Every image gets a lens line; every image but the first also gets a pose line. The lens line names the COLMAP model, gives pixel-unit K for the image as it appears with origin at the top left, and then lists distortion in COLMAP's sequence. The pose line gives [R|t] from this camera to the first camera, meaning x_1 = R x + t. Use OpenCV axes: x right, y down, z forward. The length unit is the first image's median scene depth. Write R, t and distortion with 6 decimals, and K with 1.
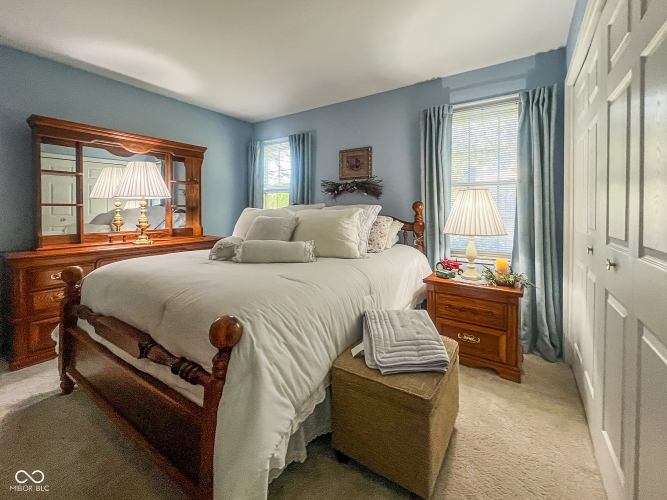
lens RADIAL K [[270.8, 0, 333.3], [0, 270.8, 235.6], [0, 0, 1]] dist [0.000602, 0.000360]
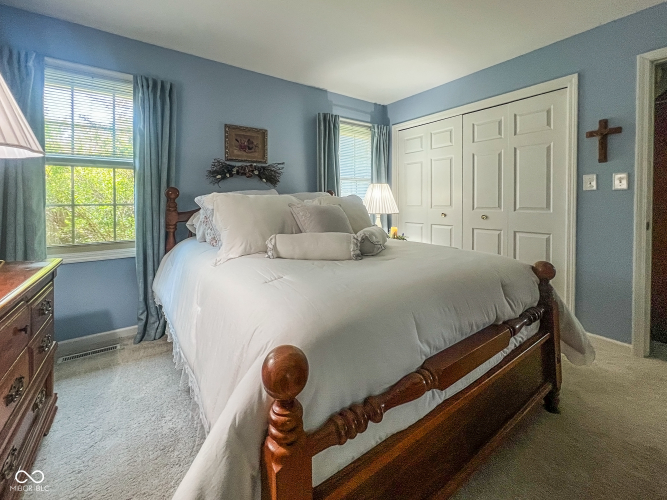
lens RADIAL K [[270.8, 0, 333.3], [0, 270.8, 235.6], [0, 0, 1]] dist [0.000602, 0.000360]
pose [[0.385013, -0.131579, 0.913483, -0.656677], [0.090730, 0.990386, 0.104416, -0.038627], [-0.918440, 0.042679, 0.393250, 0.409658]]
